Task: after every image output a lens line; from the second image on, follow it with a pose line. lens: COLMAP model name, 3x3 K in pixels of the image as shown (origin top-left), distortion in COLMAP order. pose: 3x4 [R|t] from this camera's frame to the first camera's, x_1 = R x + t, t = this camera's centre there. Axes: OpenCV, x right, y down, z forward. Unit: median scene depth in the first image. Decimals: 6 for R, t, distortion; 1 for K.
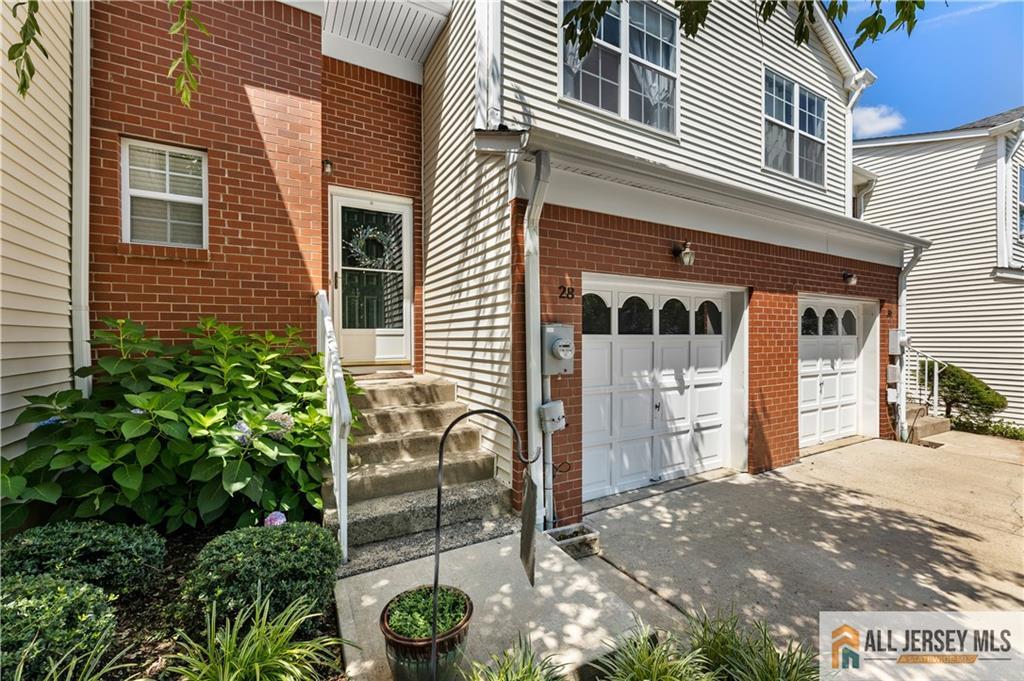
lens RADIAL K [[416.9, 0, 514.8], [0, 416.9, 341.0], [0, 0, 1]] dist [-0.004059, -0.000146]
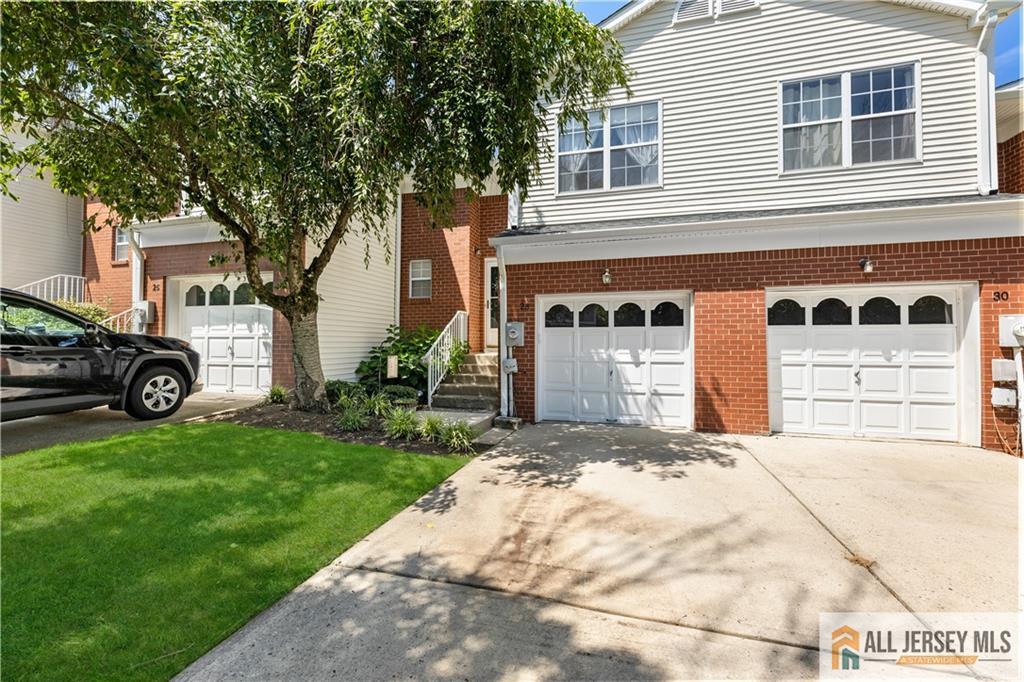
lens RADIAL K [[416.9, 0, 512.6], [0, 416.9, 338.7], [0, 0, 1]] dist [-0.004059, -0.000146]
pose [[0.705577, -0.007904, -0.708589, 1.118512], [-0.010823, 0.999701, -0.021928, 0.063597], [0.708550, 0.023141, 0.705281, -0.340679]]
